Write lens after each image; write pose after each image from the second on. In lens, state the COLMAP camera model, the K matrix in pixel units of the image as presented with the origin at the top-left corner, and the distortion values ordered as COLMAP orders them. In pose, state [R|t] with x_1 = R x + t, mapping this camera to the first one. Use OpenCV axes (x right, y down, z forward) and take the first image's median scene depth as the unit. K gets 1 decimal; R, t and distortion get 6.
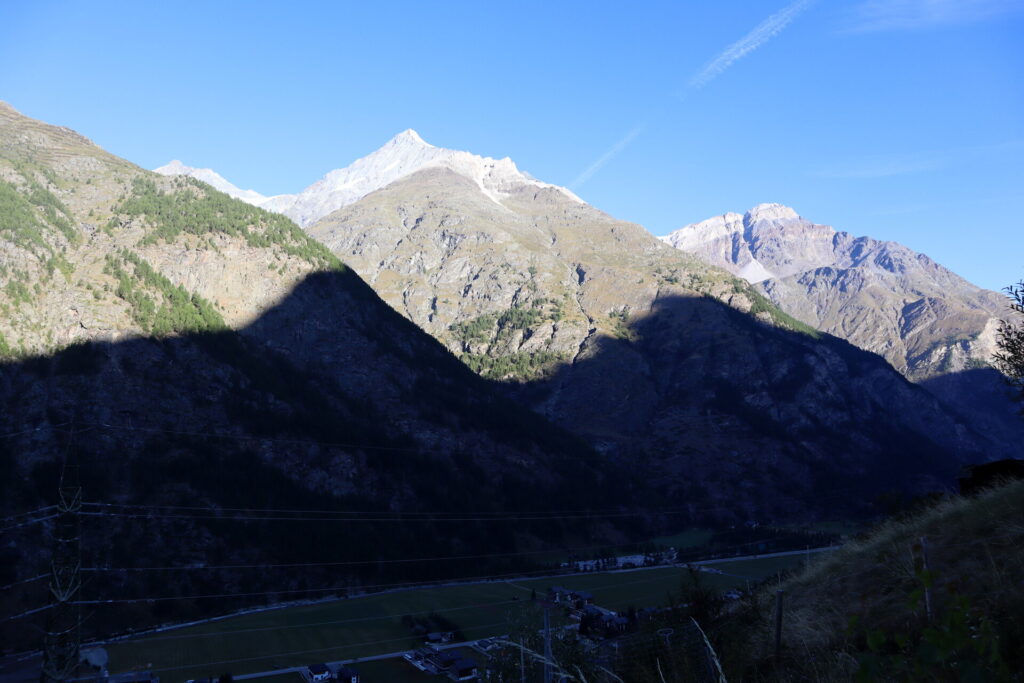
lens RADIAL K [[713.9, 0, 512.0], [0, 713.9, 341.5], [0, 0, 1]] dist [-0.126054, 0.077987]
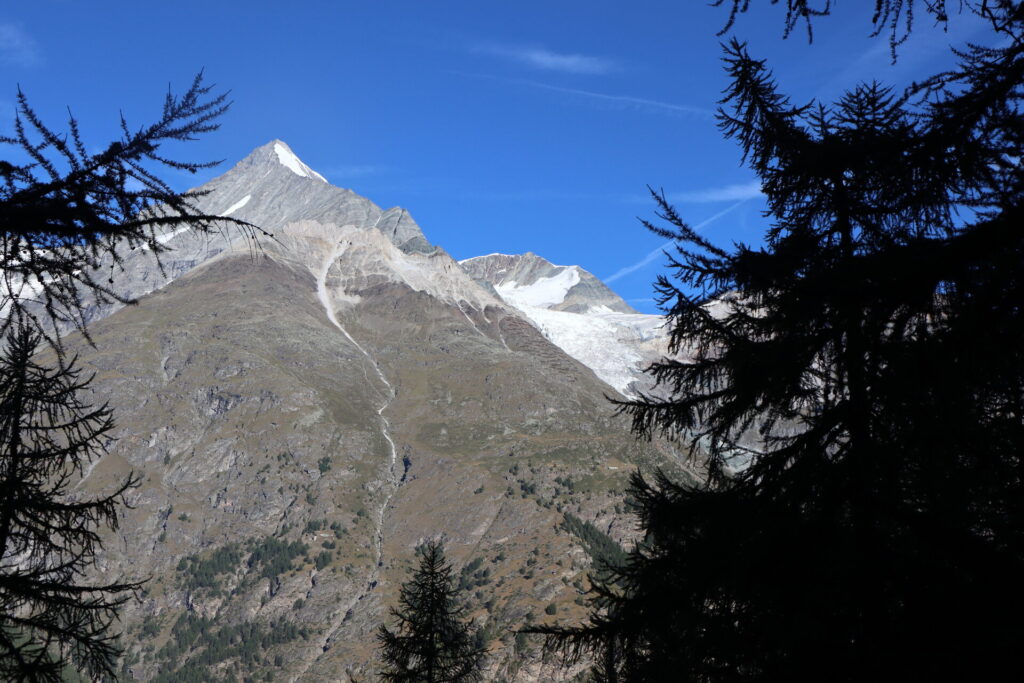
lens RADIAL K [[1184.0, 0, 512.0], [0, 1184.0, 341.5], [0, 0, 1]] dist [0.006080, -0.000047]
pose [[0.999564, 0.009467, -0.027971, 0.229495], [-0.011076, 0.998259, -0.057935, -0.151059], [0.027374, 0.058219, 0.997928, -0.088799]]
